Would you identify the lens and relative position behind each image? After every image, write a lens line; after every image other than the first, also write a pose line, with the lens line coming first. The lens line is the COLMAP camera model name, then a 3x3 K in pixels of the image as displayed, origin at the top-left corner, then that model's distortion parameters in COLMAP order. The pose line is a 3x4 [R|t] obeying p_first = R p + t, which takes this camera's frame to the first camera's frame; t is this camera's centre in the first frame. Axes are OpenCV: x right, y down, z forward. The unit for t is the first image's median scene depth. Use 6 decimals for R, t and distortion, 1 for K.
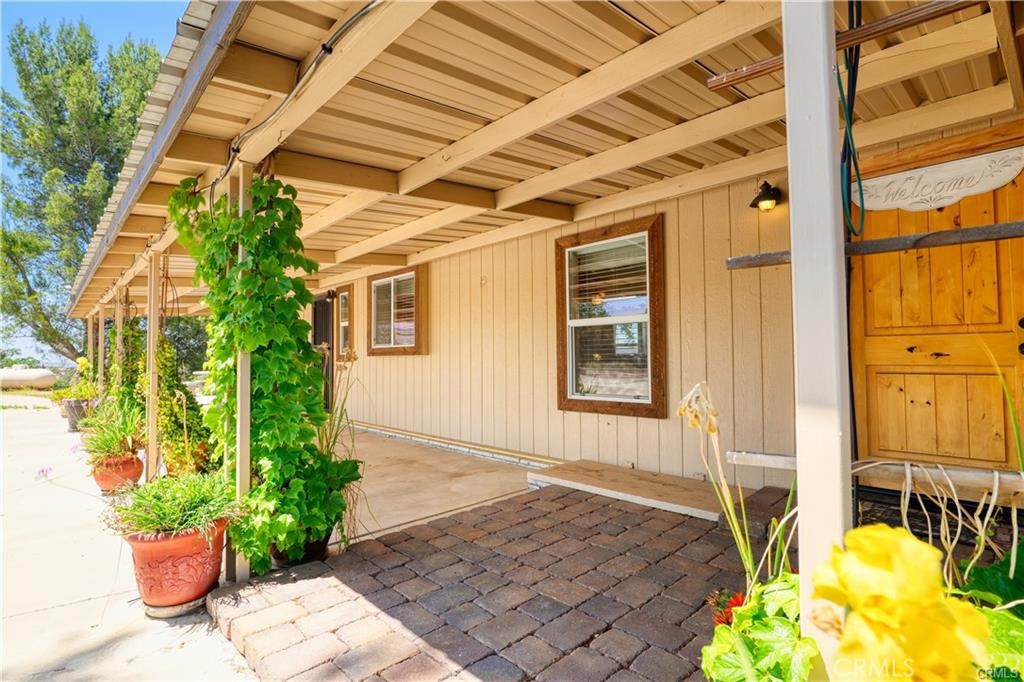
lens RADIAL K [[472.8, 0, 491.4], [0, 472.8, 343.3], [0, 0, 1]] dist [-0.019286, 0.002560]
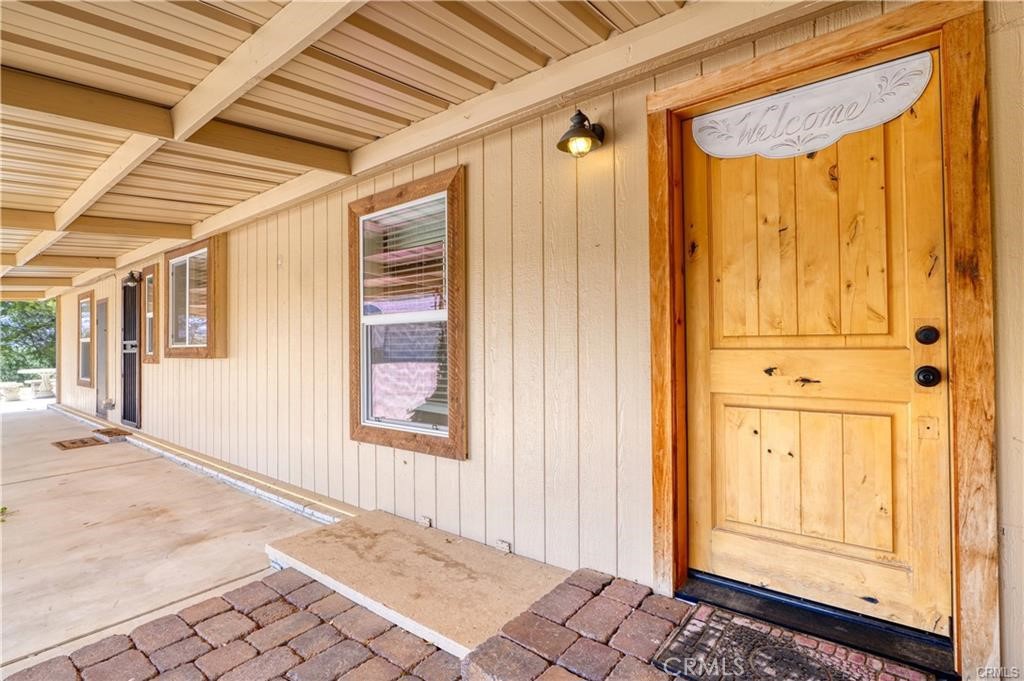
lens RADIAL K [[472.8, 0, 512.2], [0, 472.8, 341.5], [0, 0, 1]] dist [-0.019286, 0.002560]
pose [[0.986845, -0.001418, 0.161661, 0.415815], [-0.002087, 0.999766, 0.021511, -0.039873], [-0.161654, -0.021565, 0.986612, 0.388349]]
